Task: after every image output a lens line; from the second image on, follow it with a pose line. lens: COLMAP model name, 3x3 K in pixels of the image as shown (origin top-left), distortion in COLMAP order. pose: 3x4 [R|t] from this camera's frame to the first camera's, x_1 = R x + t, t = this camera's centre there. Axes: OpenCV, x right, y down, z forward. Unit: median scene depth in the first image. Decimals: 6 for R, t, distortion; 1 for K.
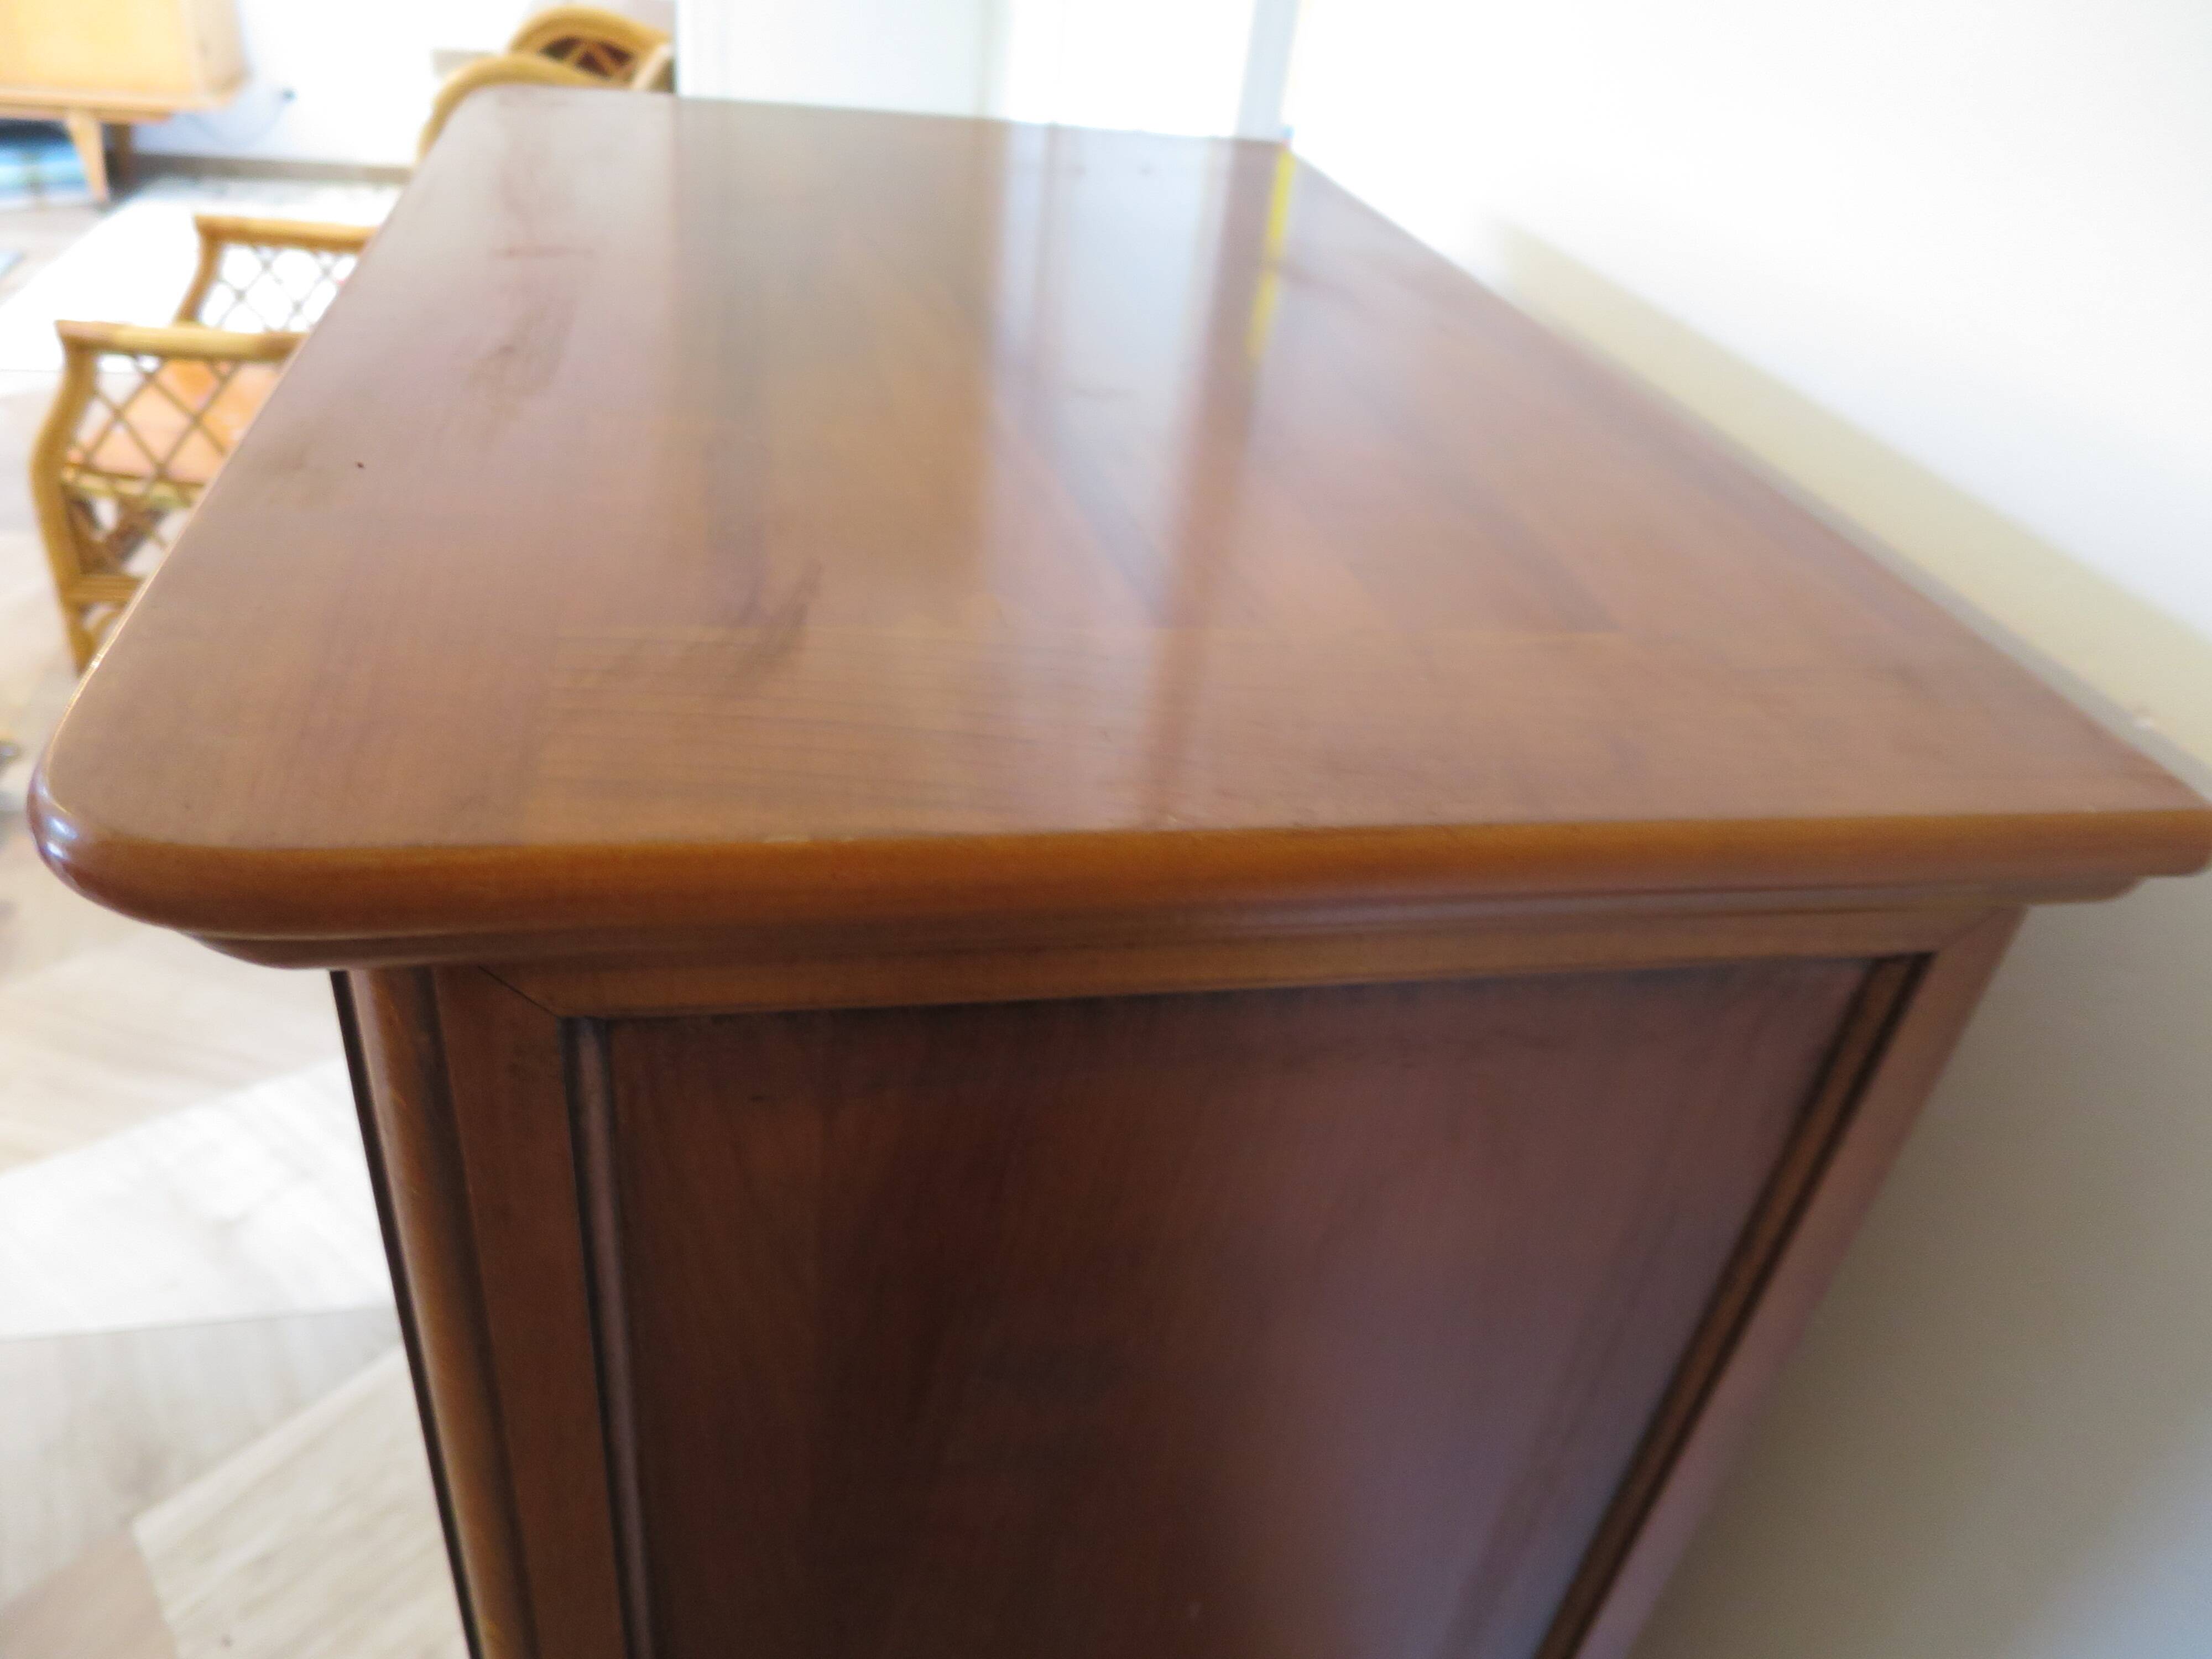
lens RADIAL K [[1599.6, 0, 1106.0], [0, 1599.6, 829.5], [0, 0, 1]] dist [-0.042228, 0.004526]
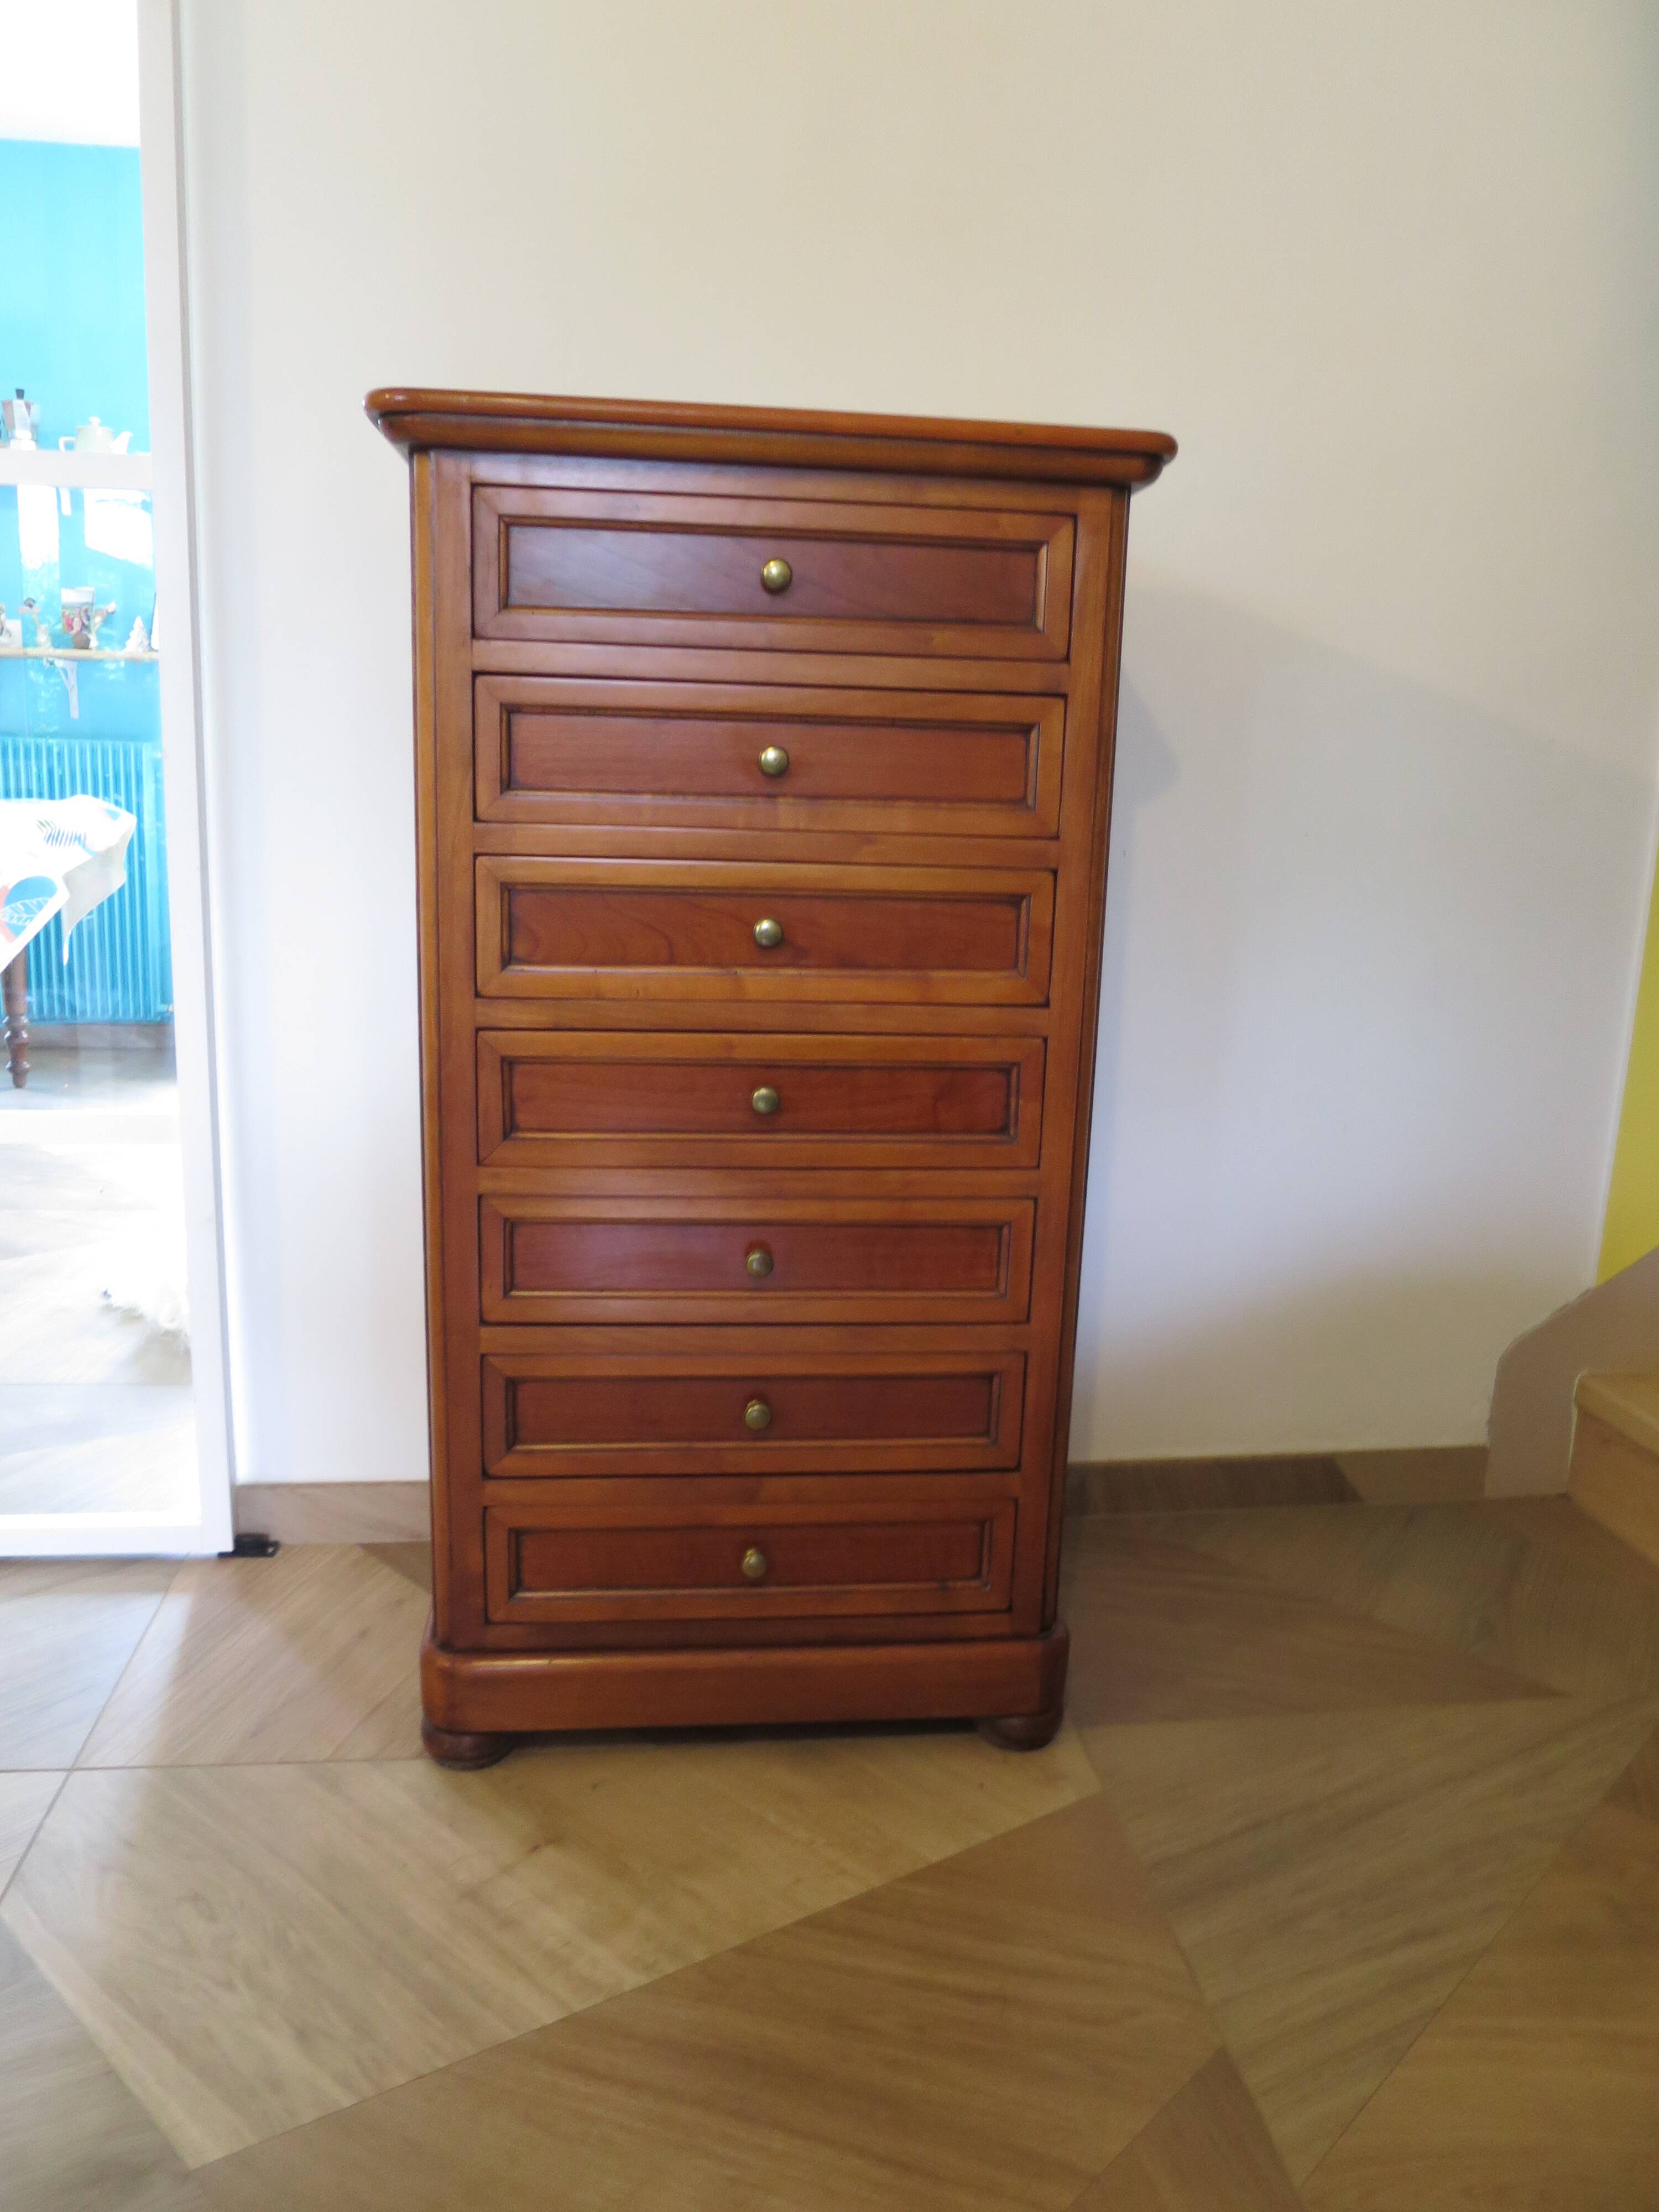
lens RADIAL K [[1592.8, 0, 832.9], [0, 1592.8, 1103.4], [0, 0, 1]] dist [-0.048008, 0.008979]
pose [[0.099675, -0.316254, 0.943424, -0.960350], [0.539127, 0.814073, 0.215933, 0.020640], [-0.836306, 0.487101, 0.251644, 0.247866]]
